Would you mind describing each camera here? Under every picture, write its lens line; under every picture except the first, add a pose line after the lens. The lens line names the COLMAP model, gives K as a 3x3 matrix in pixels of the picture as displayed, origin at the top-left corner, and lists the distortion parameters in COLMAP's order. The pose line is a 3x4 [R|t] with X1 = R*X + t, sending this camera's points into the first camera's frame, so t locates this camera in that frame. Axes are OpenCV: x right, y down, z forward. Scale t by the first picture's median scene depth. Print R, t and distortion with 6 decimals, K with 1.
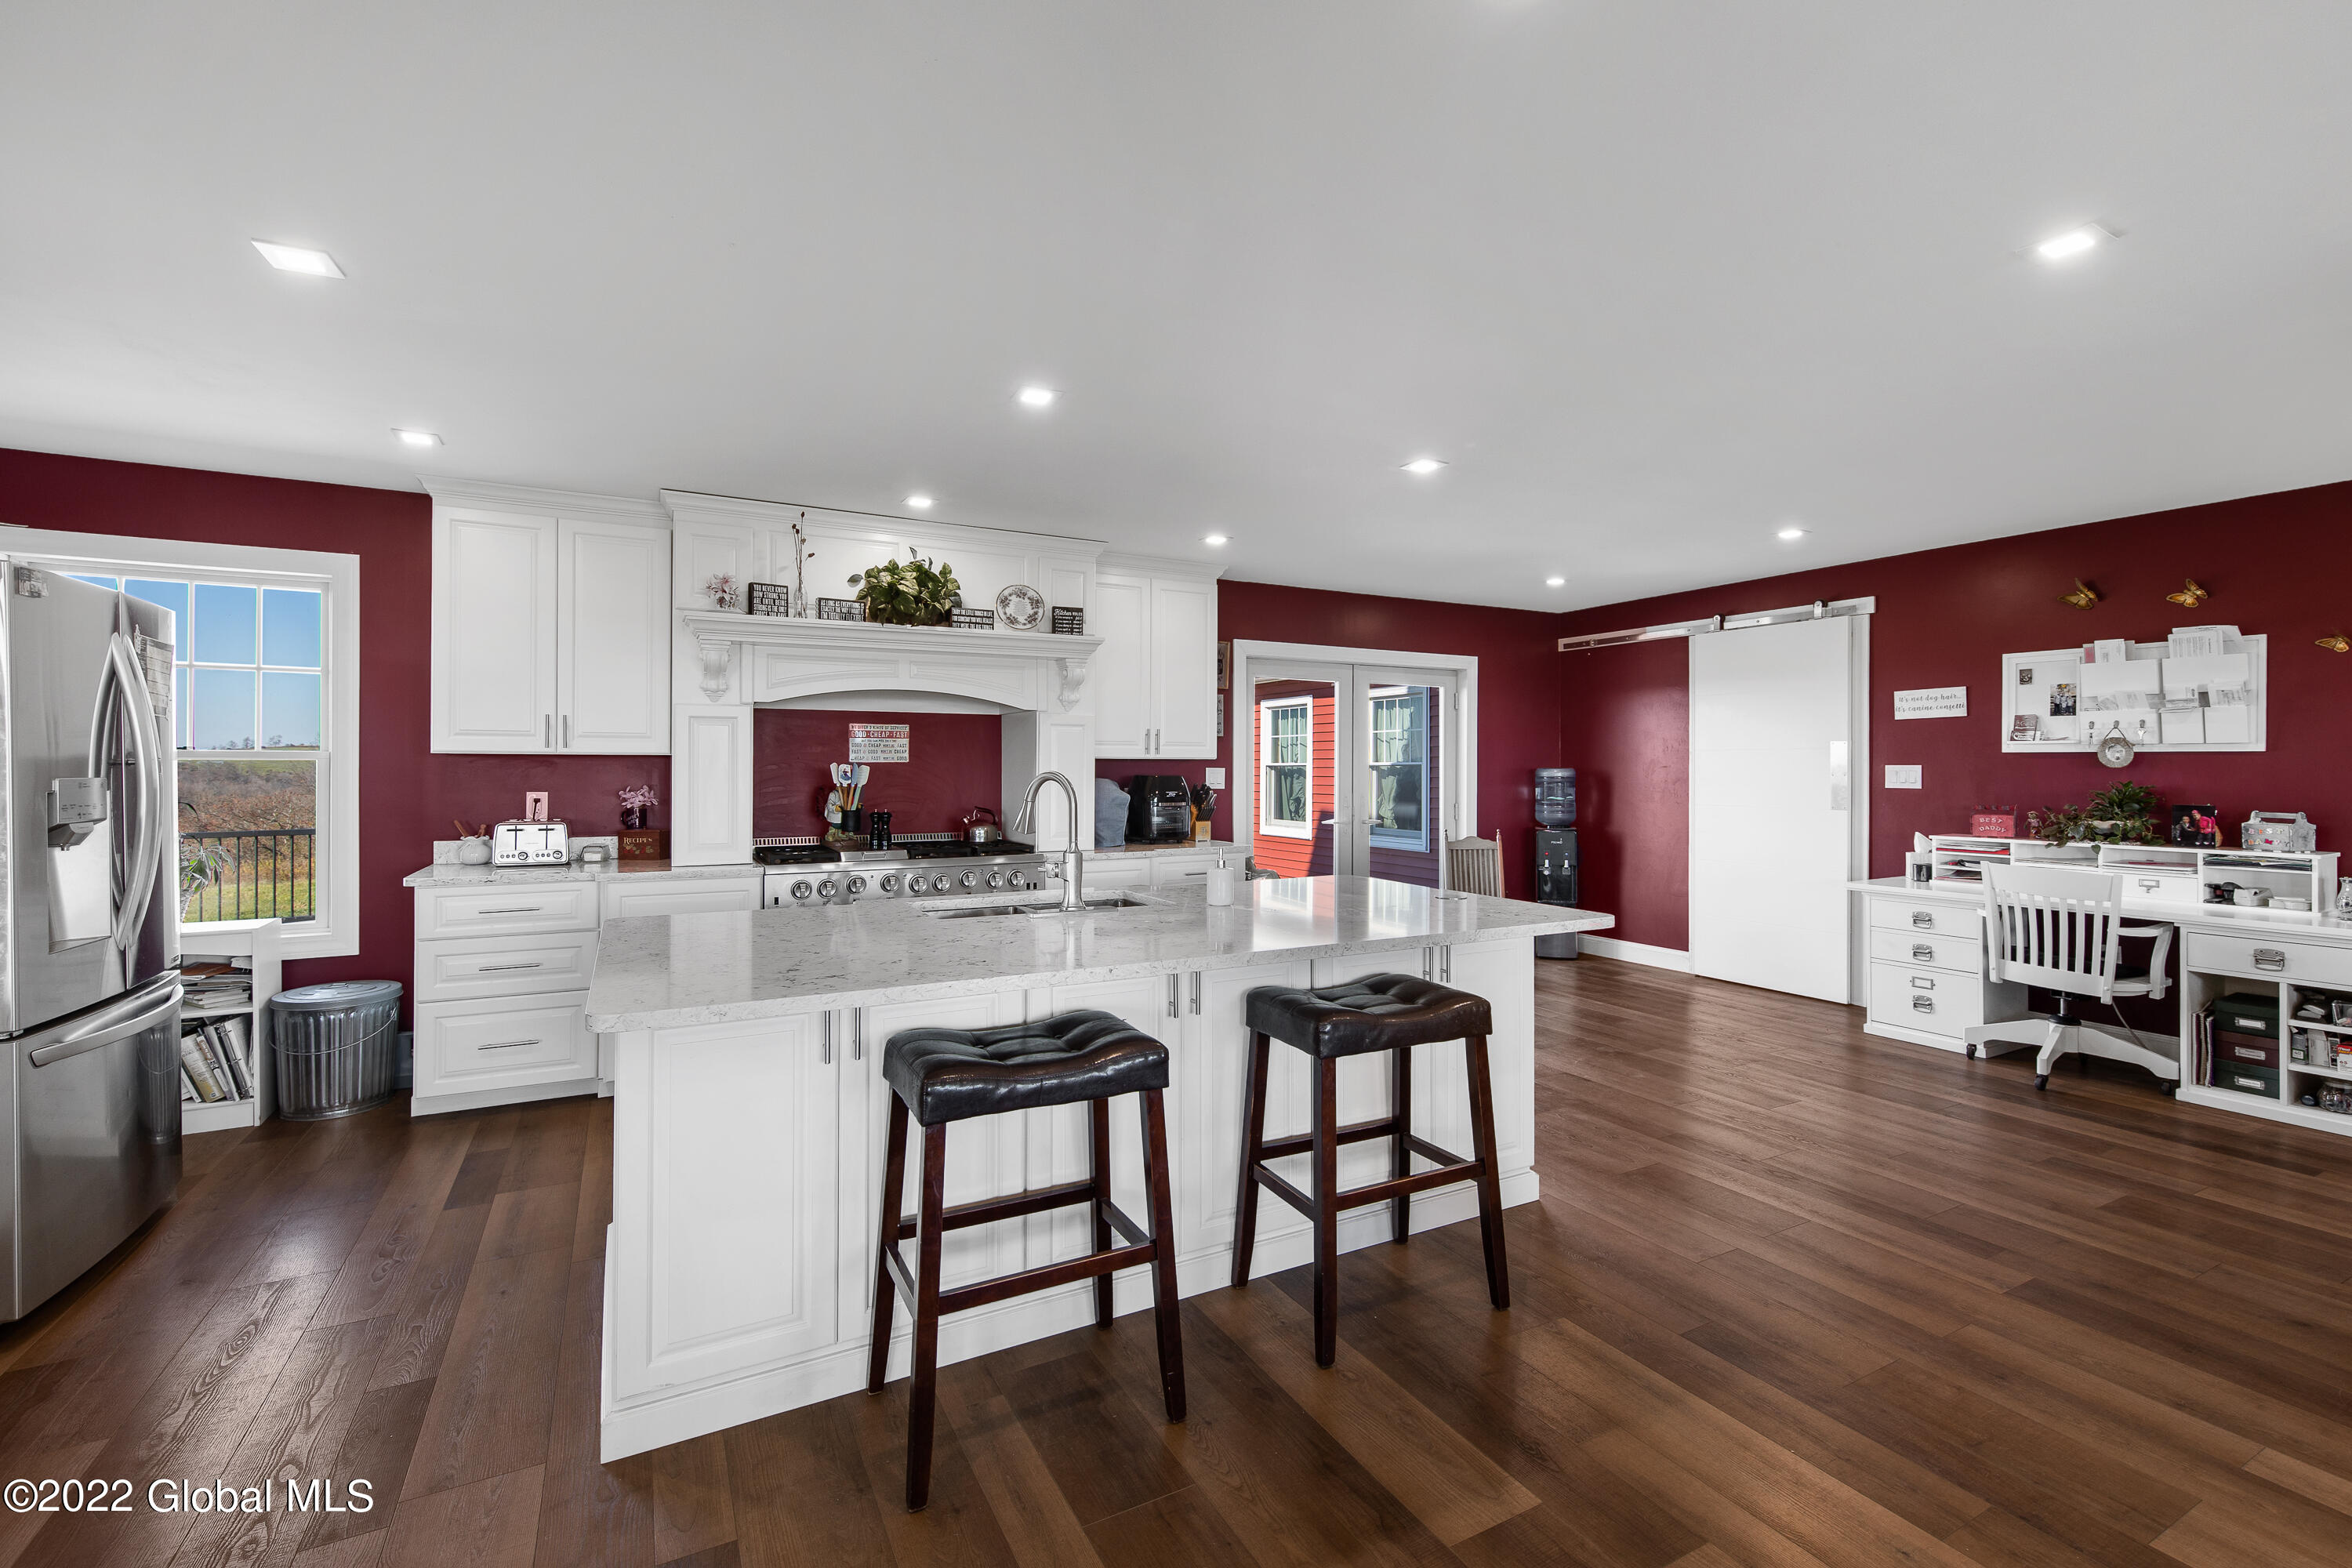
lens RADIAL K [[1021.8, 0, 1205.0], [0, 1021.8, 776.0], [0, 0, 1]] dist [-0.000213, 0.000570]
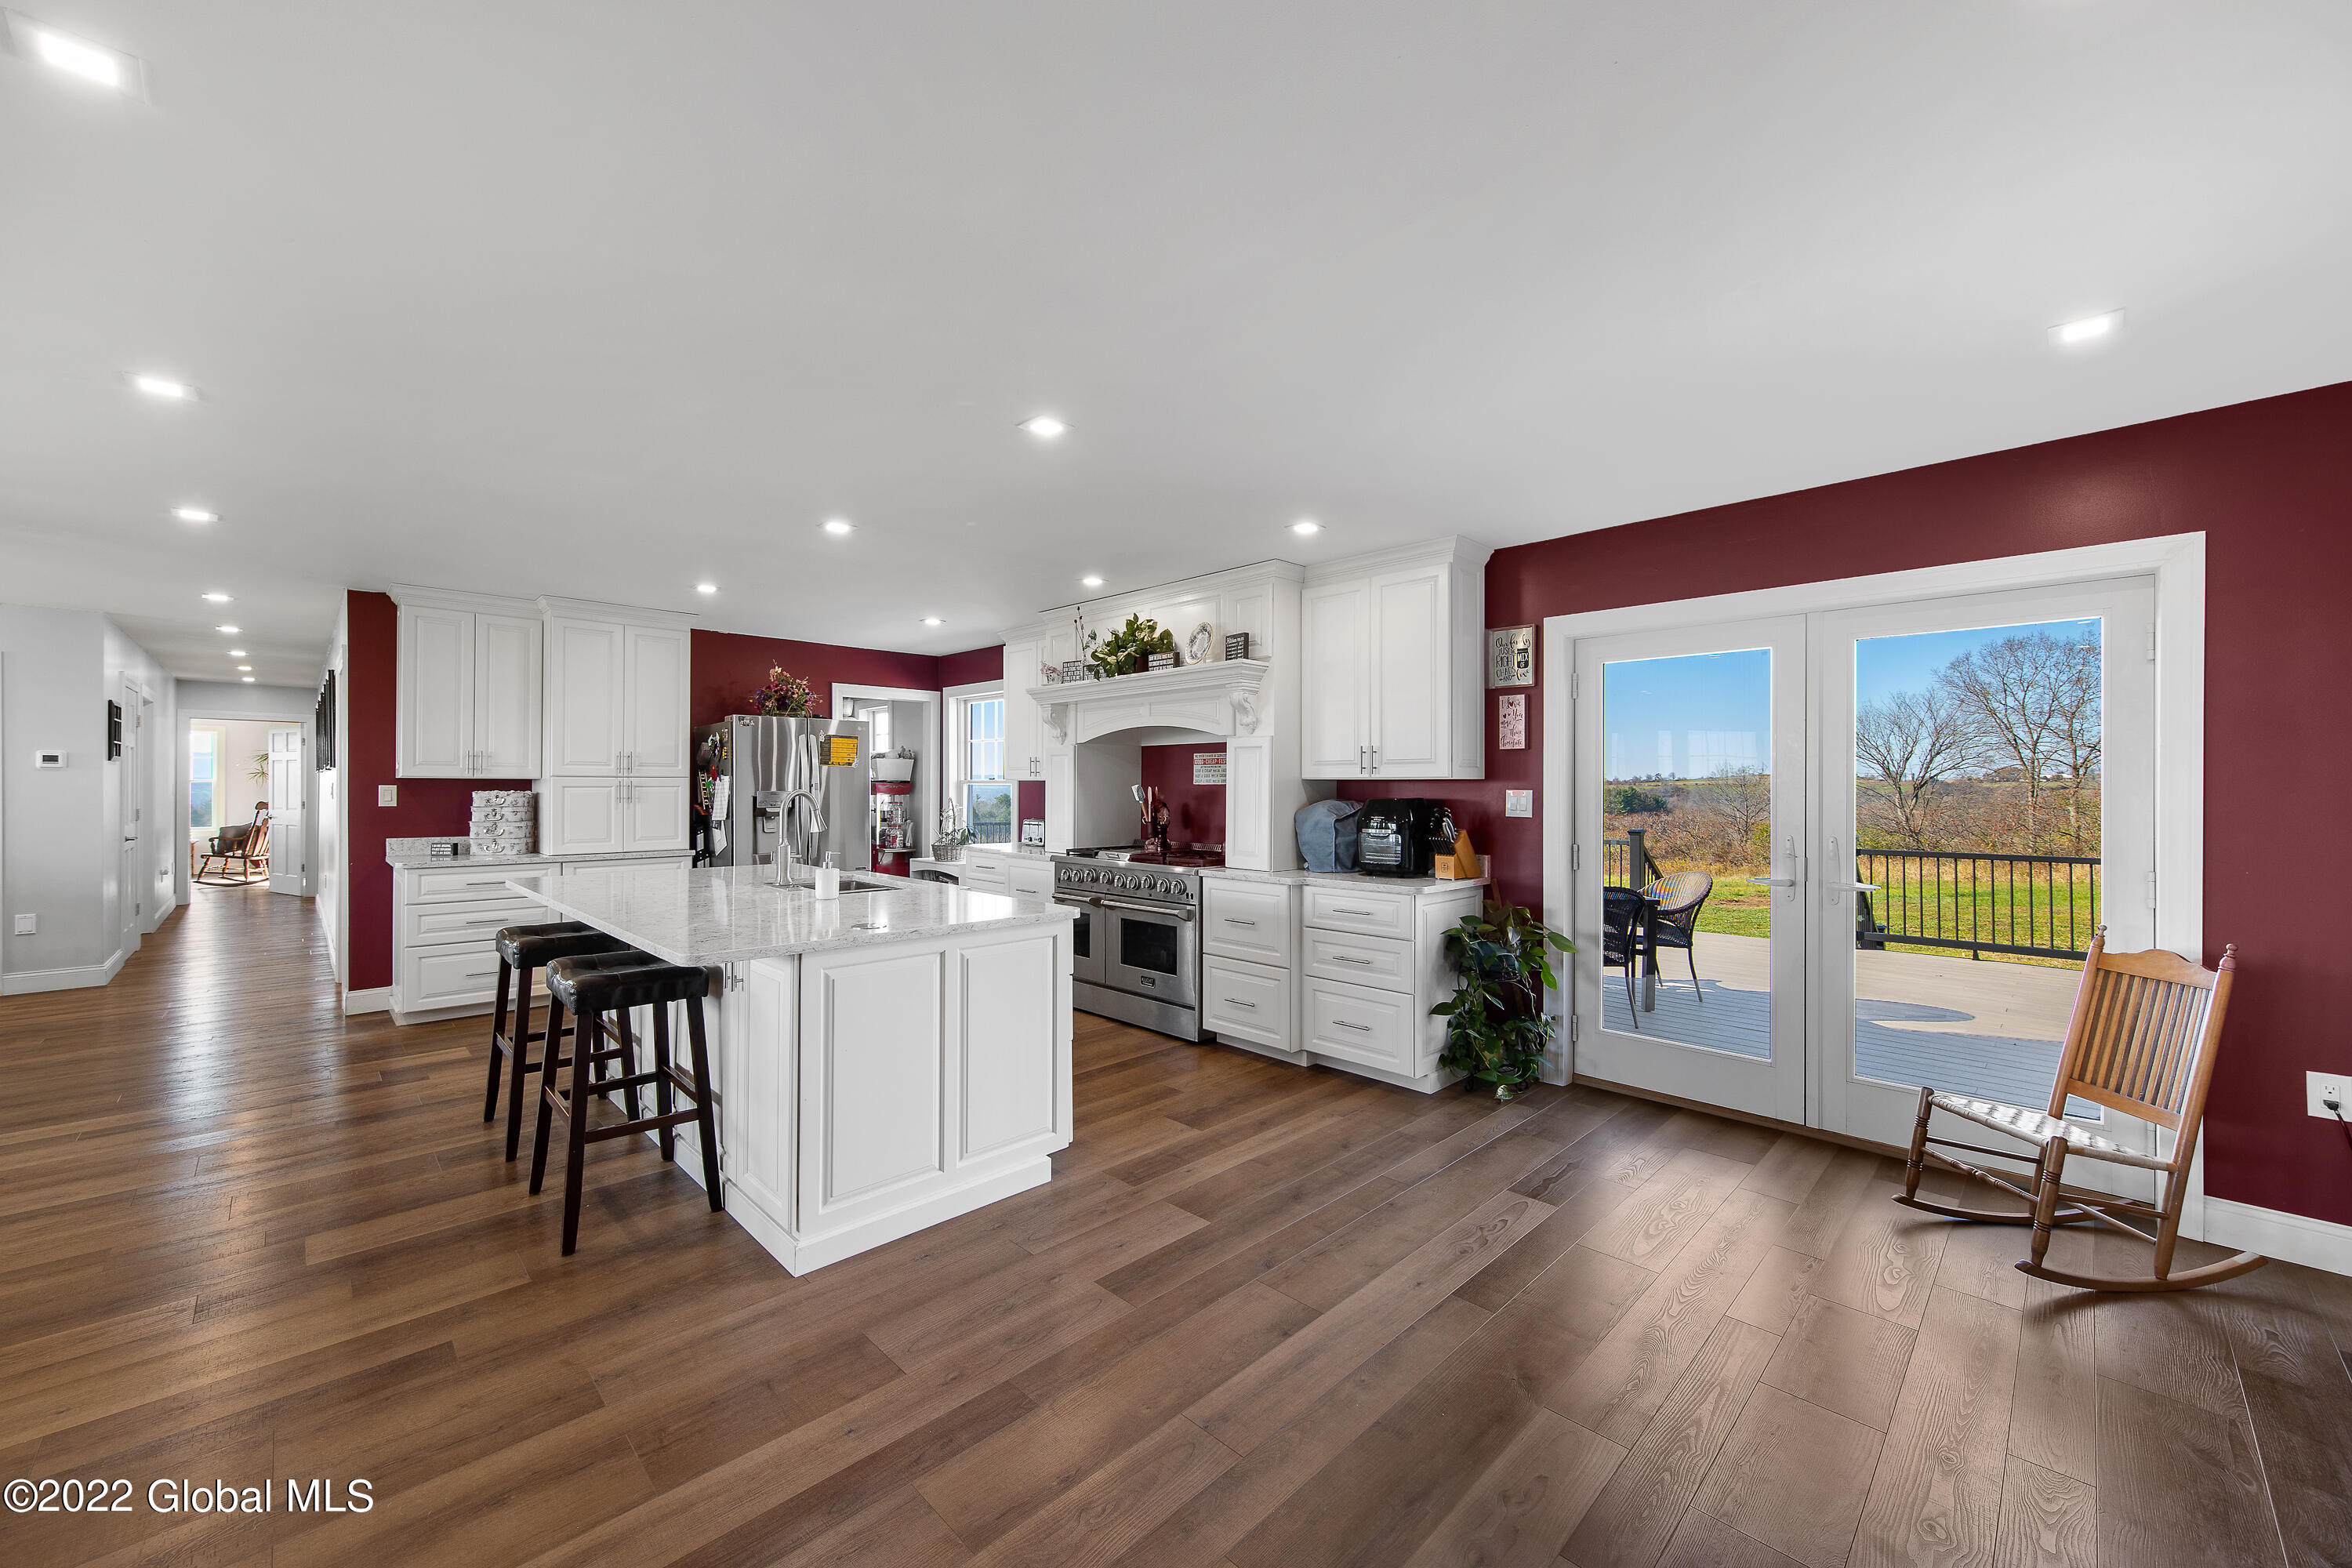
lens RADIAL K [[902.5, 0, 1139.4], [0, 902.5, 774.1], [0, 0, 1]] dist [0.007108, -0.000785]
pose [[0.264701, -0.015128, -0.964212, 0.744418], [-0.011680, 0.999753, -0.018892, -0.004505], [0.964260, 0.016263, 0.264459, 0.683923]]
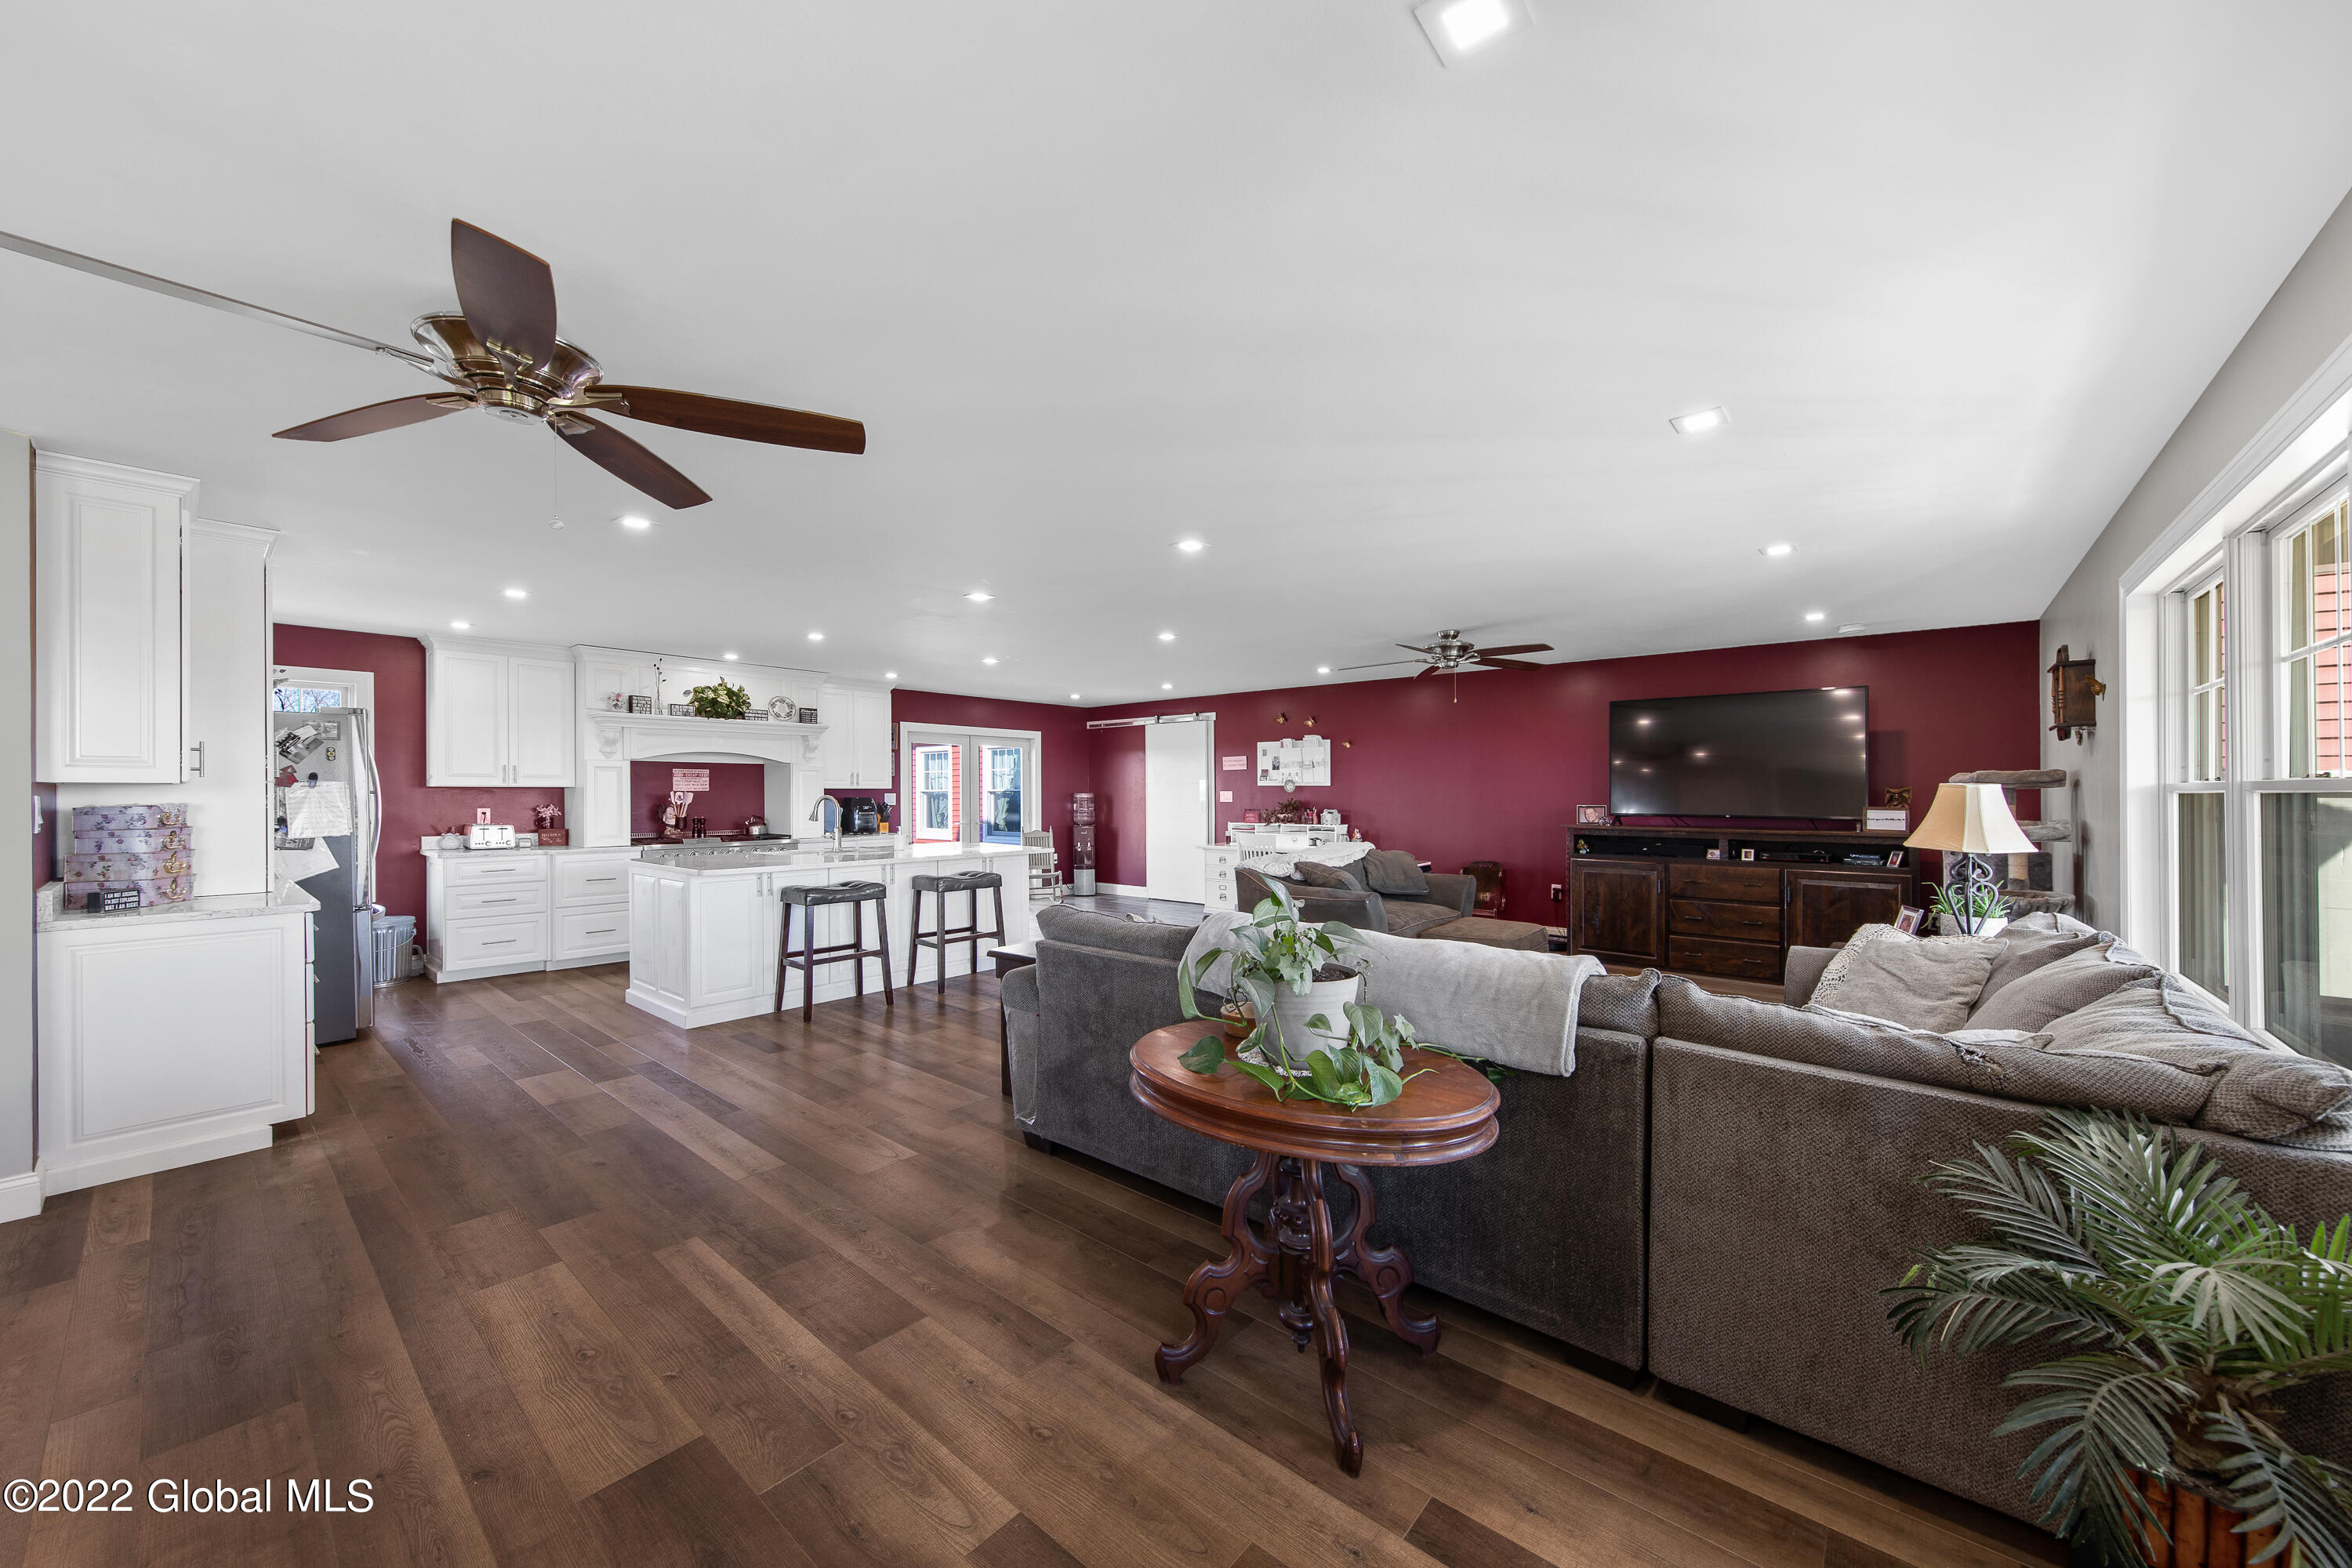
lens RADIAL K [[846.5, 0, 1182.4], [0, 846.5, 800.0], [0, 0, 1]] dist [0.006521, -0.000599]
pose [[0.935969, -0.005812, 0.352033, -0.041517], [0.005399, 0.999983, 0.002155, 0.004117], [-0.352040, -0.000117, 0.935985, -0.724196]]
